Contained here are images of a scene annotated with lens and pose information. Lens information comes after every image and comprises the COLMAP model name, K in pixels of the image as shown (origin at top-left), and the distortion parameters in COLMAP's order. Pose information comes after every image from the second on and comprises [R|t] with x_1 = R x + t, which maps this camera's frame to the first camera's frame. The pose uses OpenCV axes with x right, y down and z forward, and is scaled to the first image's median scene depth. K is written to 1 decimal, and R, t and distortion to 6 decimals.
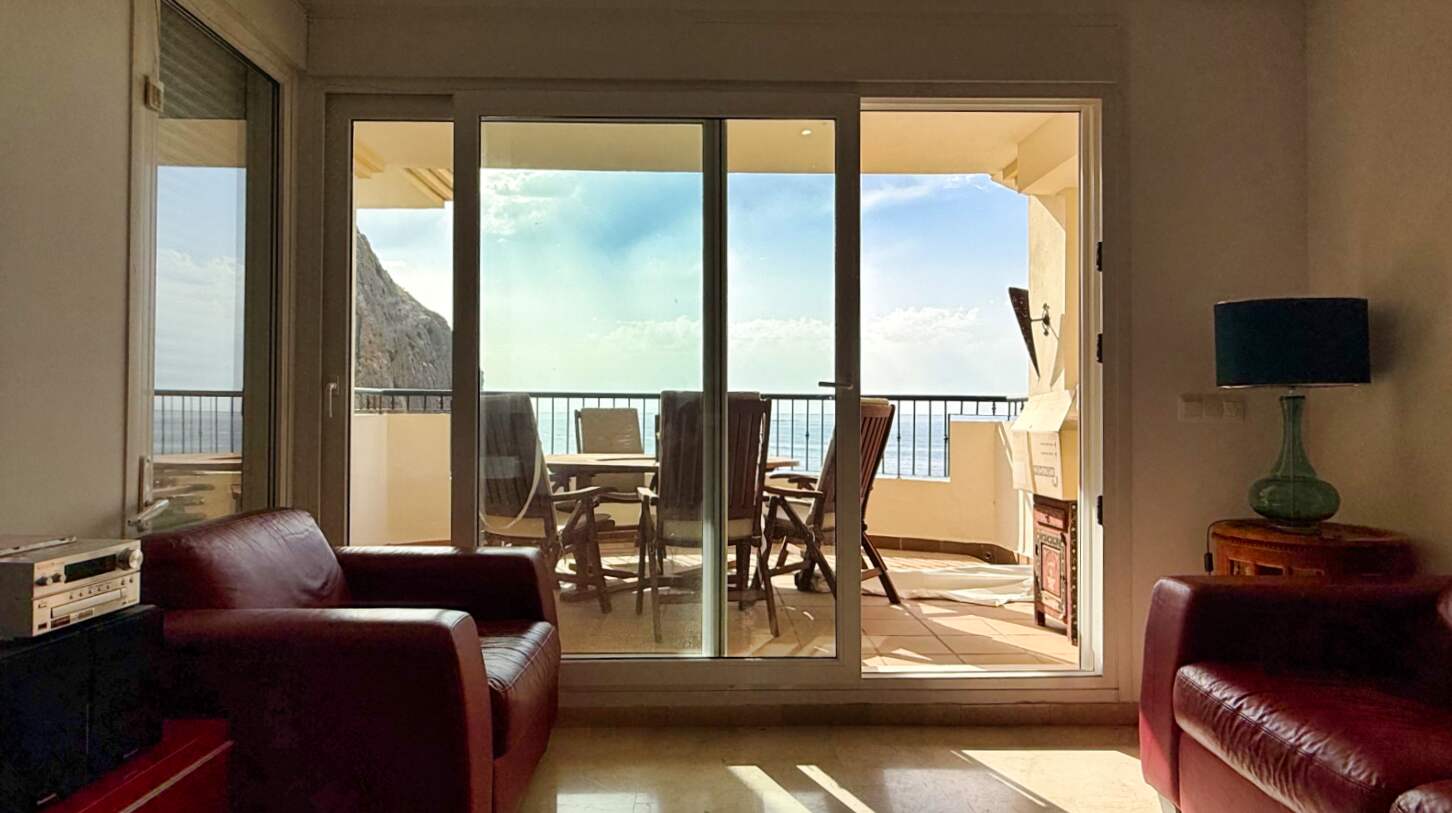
lens RADIAL K [[887.2, 0, 726.5], [0, 887.2, 408.0], [0, 0, 1]] dist [0.001019, -0.000012]
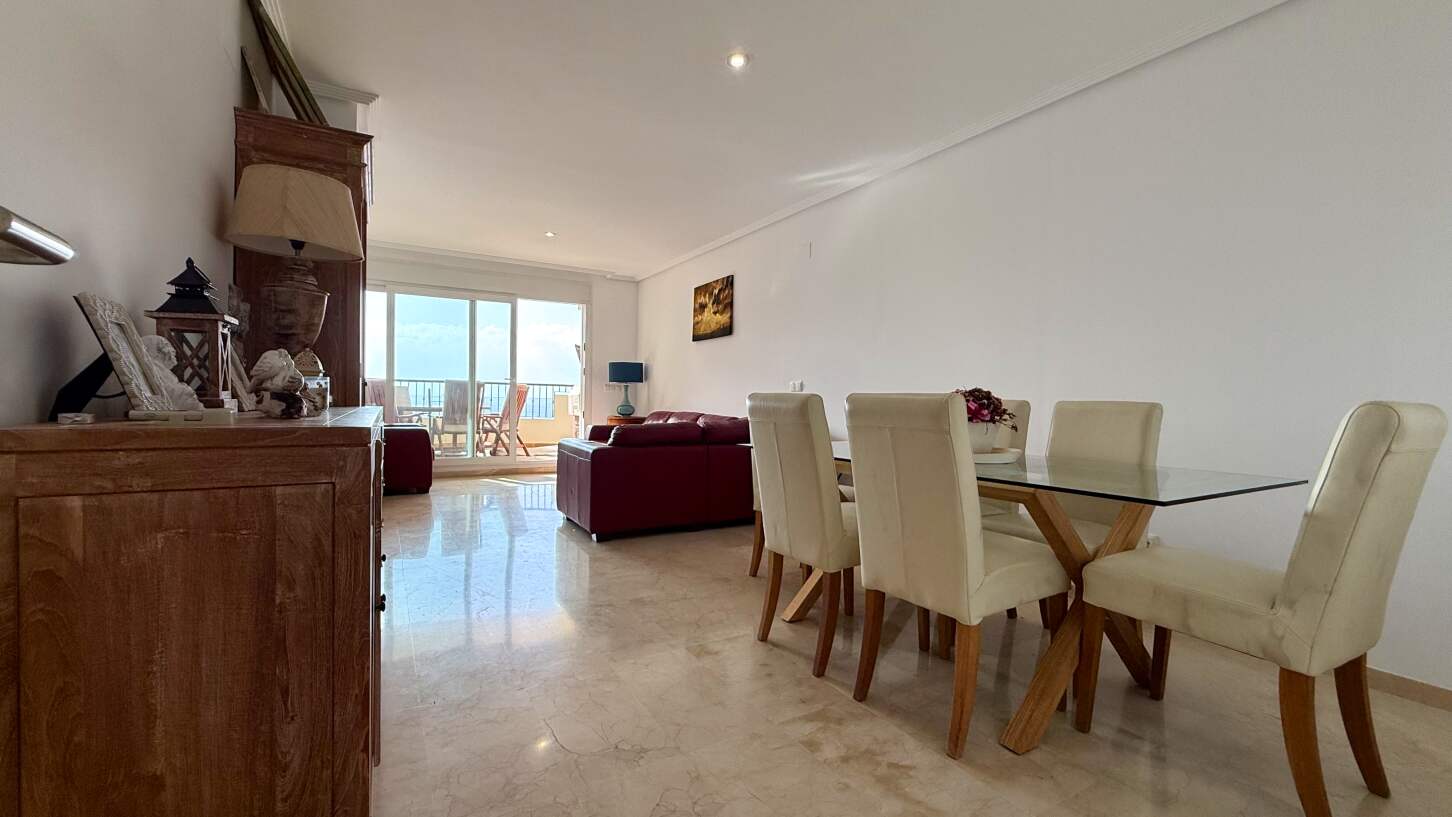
lens RADIAL K [[585.7, 0, 728.2], [0, 585.7, 406.9], [0, 0, 1]] dist [0.003145, 0.000221]
pose [[0.871920, -0.001209, 0.489648, -0.249930], [-0.011688, 0.999661, 0.023280, 0.014556], [-0.489510, -0.026022, 0.871610, -1.382547]]
